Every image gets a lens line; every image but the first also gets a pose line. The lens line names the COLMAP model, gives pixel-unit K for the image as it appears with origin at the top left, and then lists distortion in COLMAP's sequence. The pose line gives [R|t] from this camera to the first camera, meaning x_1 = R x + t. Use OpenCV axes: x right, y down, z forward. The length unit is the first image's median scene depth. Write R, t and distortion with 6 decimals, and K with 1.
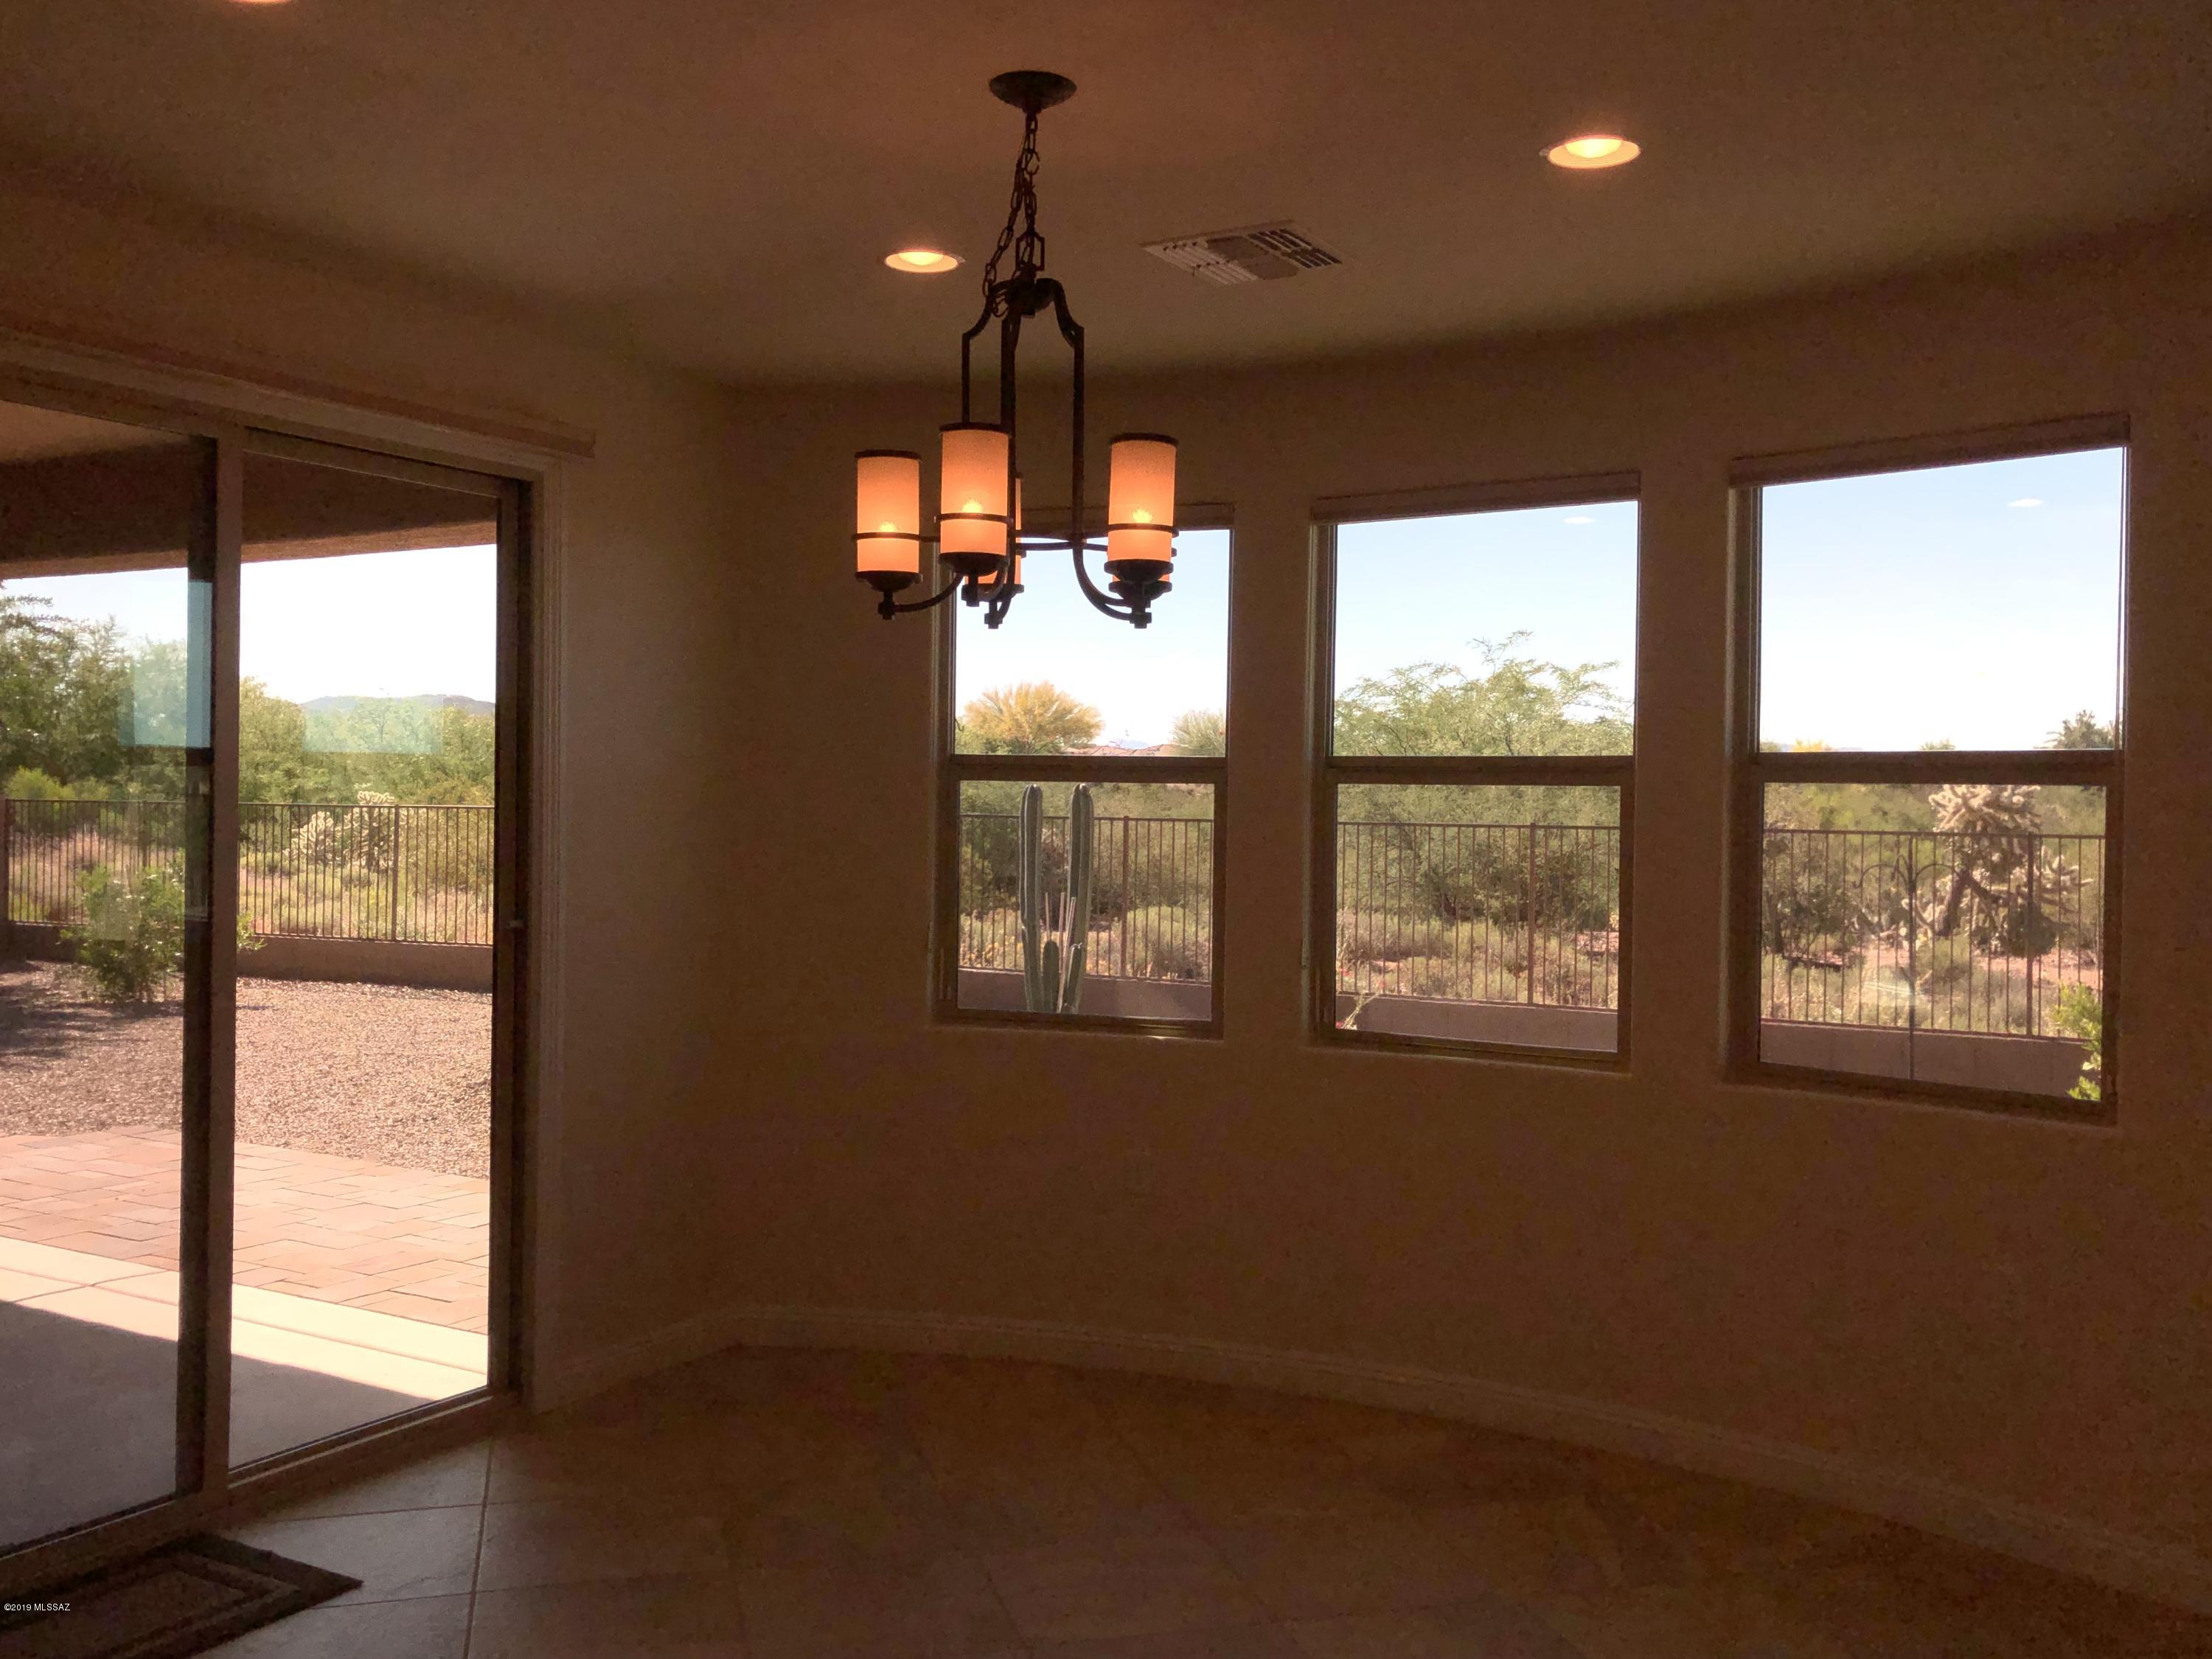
lens RADIAL K [[1944.4, 0, 1096.8], [0, 1944.4, 812.3], [0, 0, 1]] dist [0.029705, -0.017105]
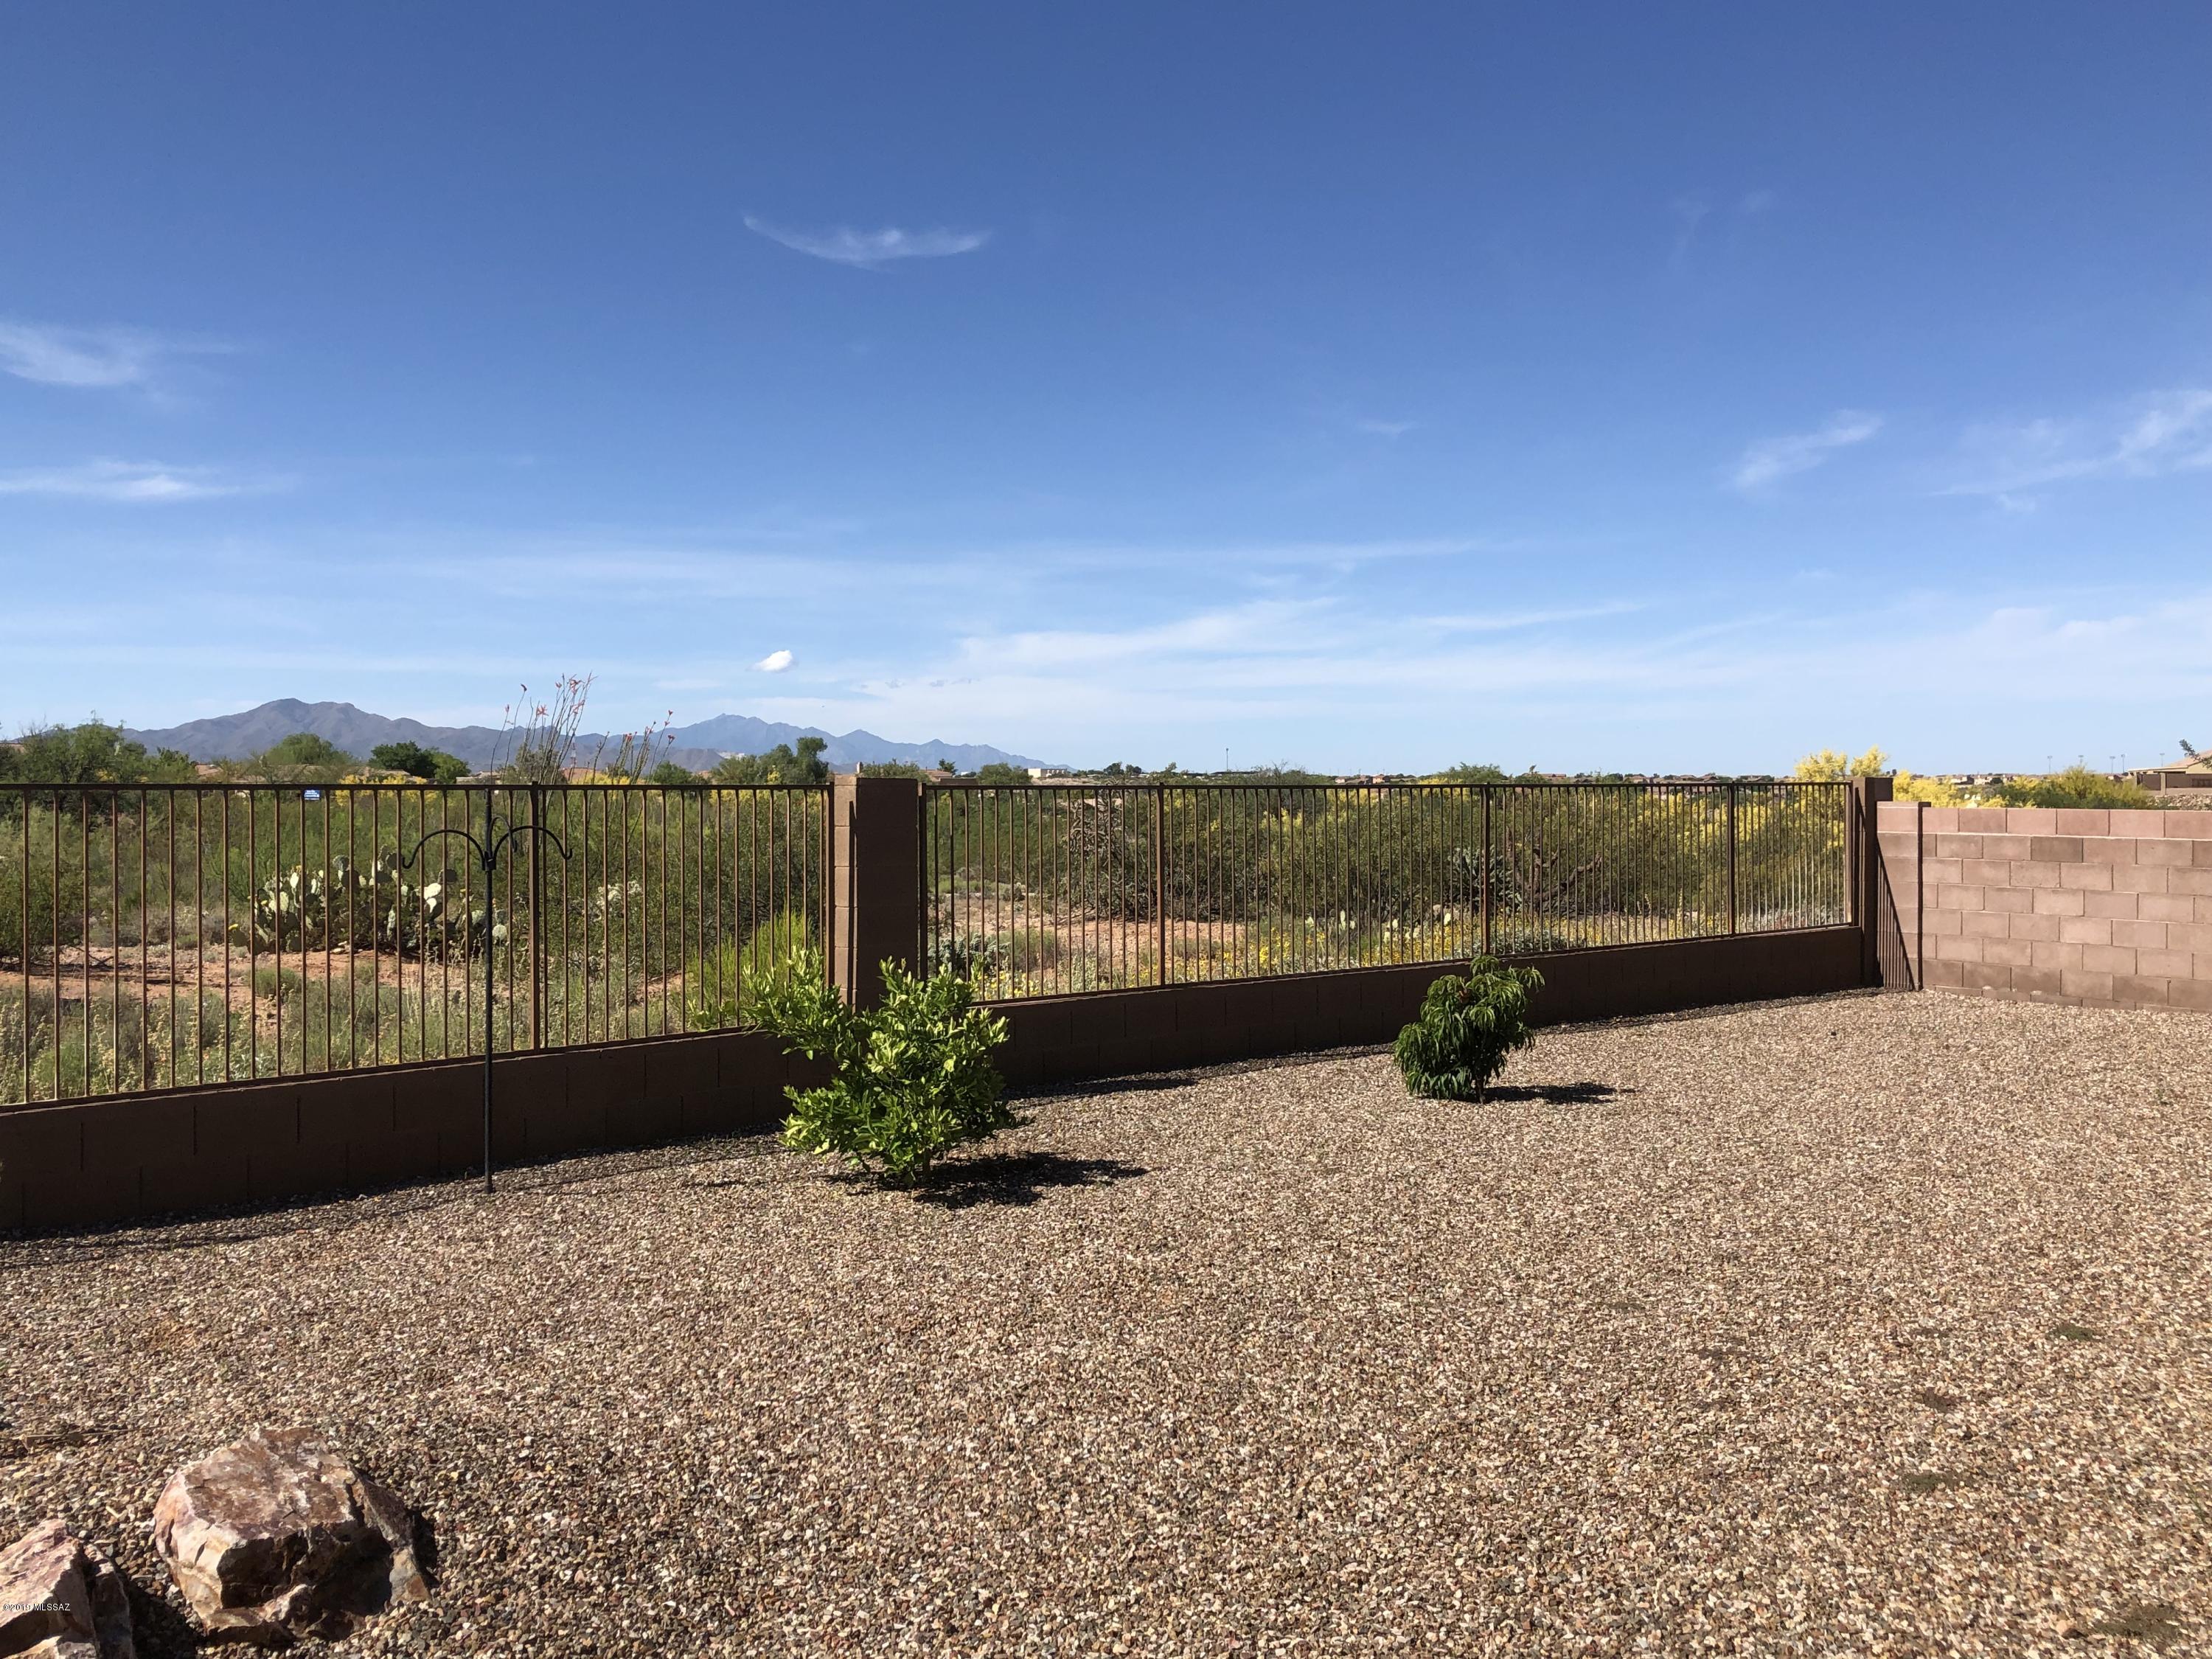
lens RADIAL K [[1944.4, 0, 1093.3], [0, 1944.4, 811.1], [0, 0, 1]] dist [0.029705, -0.017105]
pose [[0.273706, -0.021980, 0.961562, -0.096230], [0.010488, 0.999748, 0.019867, 0.004426], [-0.961756, 0.004647, 0.273868, 0.294760]]
